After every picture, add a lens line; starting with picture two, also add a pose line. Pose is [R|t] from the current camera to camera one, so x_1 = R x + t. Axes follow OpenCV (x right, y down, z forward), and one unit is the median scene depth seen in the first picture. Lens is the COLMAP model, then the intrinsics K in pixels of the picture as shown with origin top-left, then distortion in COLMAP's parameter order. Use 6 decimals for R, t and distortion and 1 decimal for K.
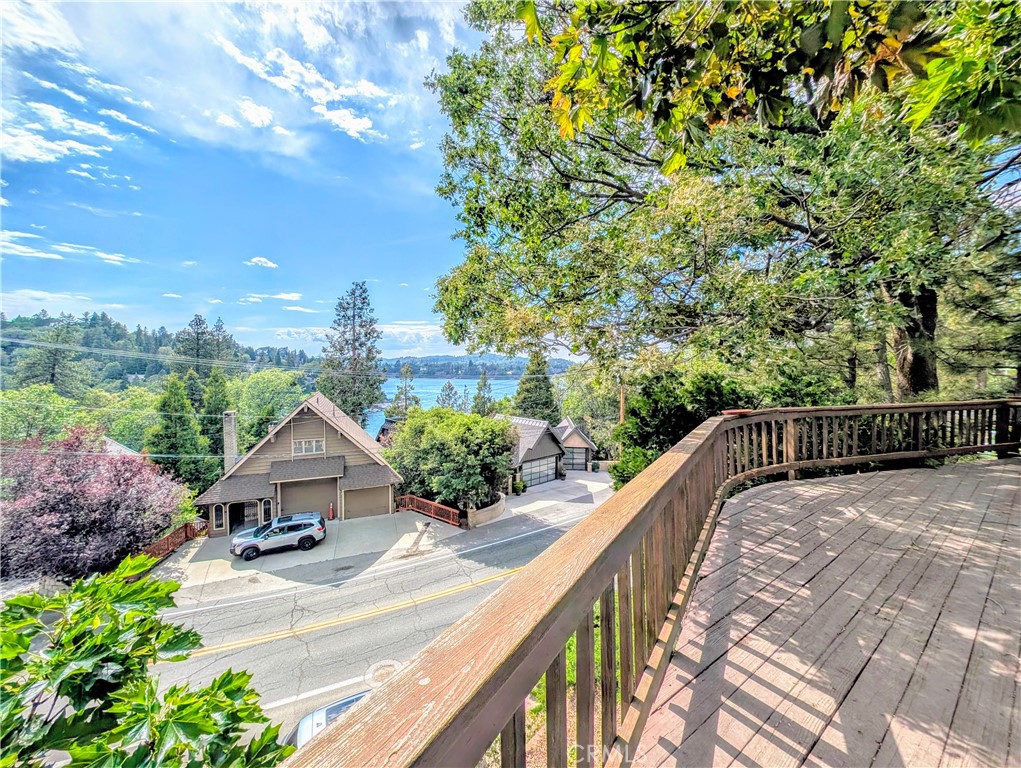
lens RADIAL K [[378.8, 0, 510.8], [0, 378.8, 381.3], [0, 0, 1]] dist [0.005121, -0.002455]
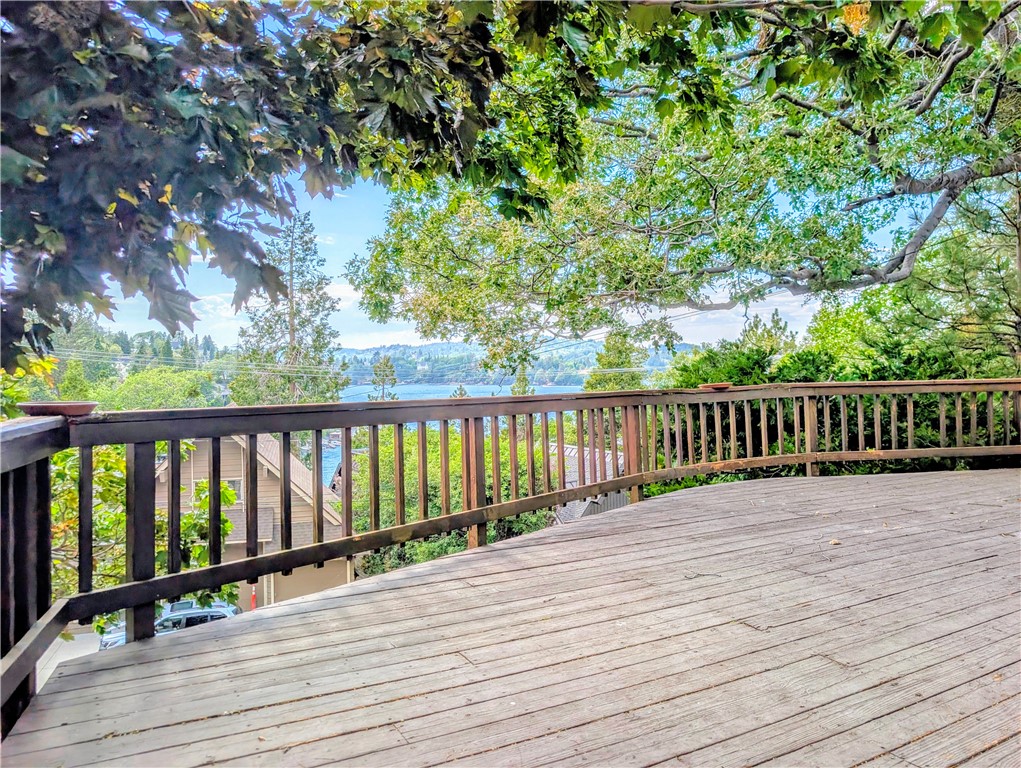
lens RADIAL K [[732.2, 0, 502.0], [0, 732.2, 382.4], [0, 0, 1]] dist [0.012933, -0.008931]
pose [[0.992512, -0.014238, -0.121315, 0.034879], [0.013179, 0.999868, -0.009529, 0.008421], [0.121434, 0.007859, 0.992568, -0.062869]]
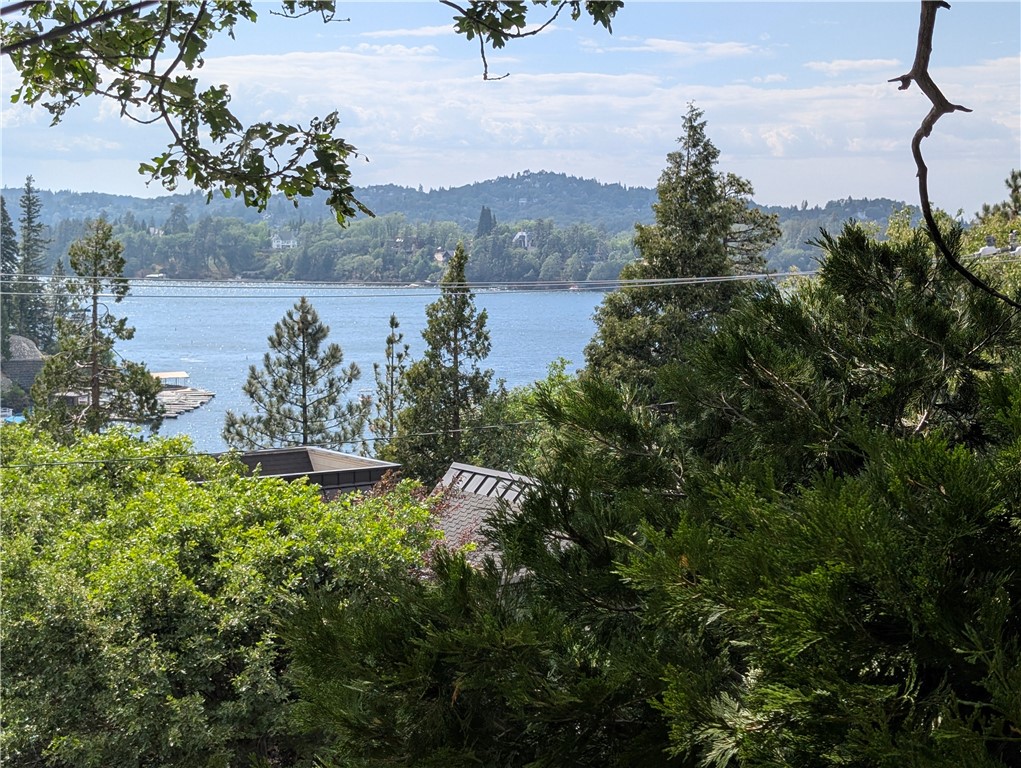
lens RADIAL K [[1640.9, 0, 514.5], [0, 1640.9, 391.2], [0, 0, 1]] dist [0.005251, 0.000000]
pose [[0.995247, 0.012704, -0.096554, 0.071688], [-0.007169, 0.998322, 0.057465, -0.004487], [0.097122, -0.056500, 0.993668, 0.101160]]
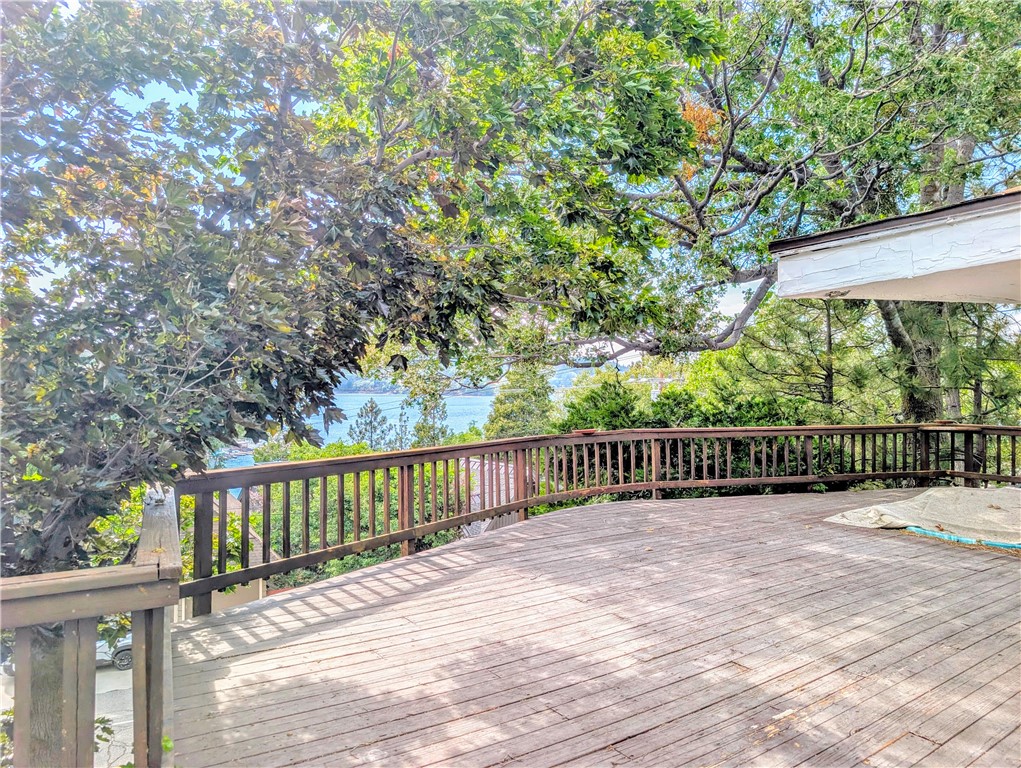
lens RADIAL K [[732.2, 0, 506.7], [0, 732.2, 382.2], [0, 0, 1]] dist [0.012933, -0.008931]
pose [[0.999959, 0.003452, 0.008421, 0.037201], [-0.003262, 0.999742, -0.022496, -0.001123], [-0.008497, 0.022468, 0.999711, -0.109771]]
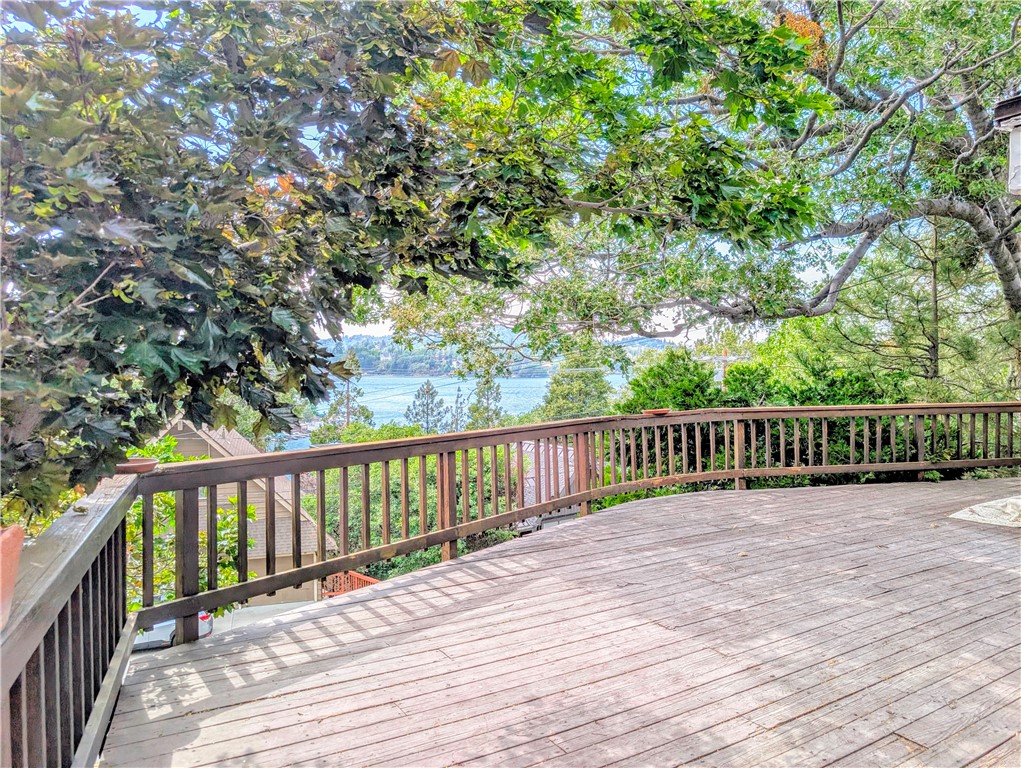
lens RADIAL K [[732.2, 0, 506.5], [0, 732.2, 398.3], [0, 0, 1]] dist [0.012933, -0.008931]
pose [[0.997796, -0.002794, -0.066298, 0.036440], [0.004413, 0.999695, 0.024288, 0.000411], [0.066210, -0.024527, 0.997504, -0.082583]]
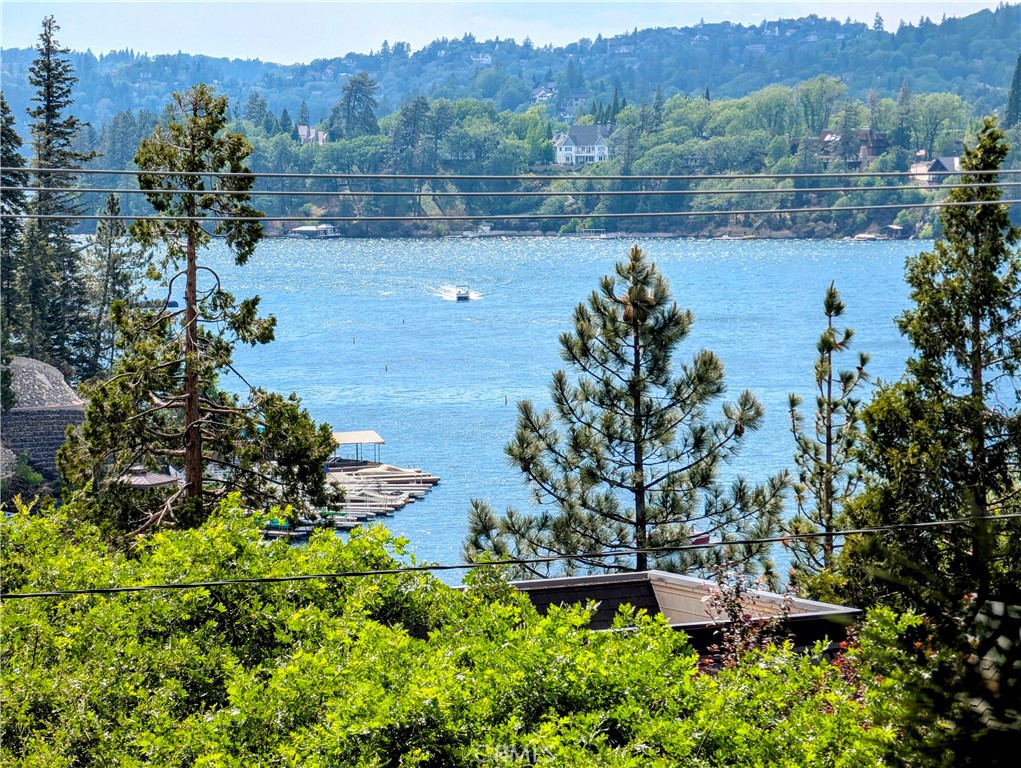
lens RADIAL K [[3567.6, 0, 509.5], [0, 3567.6, 381.6], [0, 0, 1]] dist [0.277440, 0.000000]
pose [[0.967143, -0.003163, -0.254215, 0.062133], [0.011760, 0.999409, 0.032306, 0.002902], [0.253963, -0.034234, 0.966608, 0.122296]]
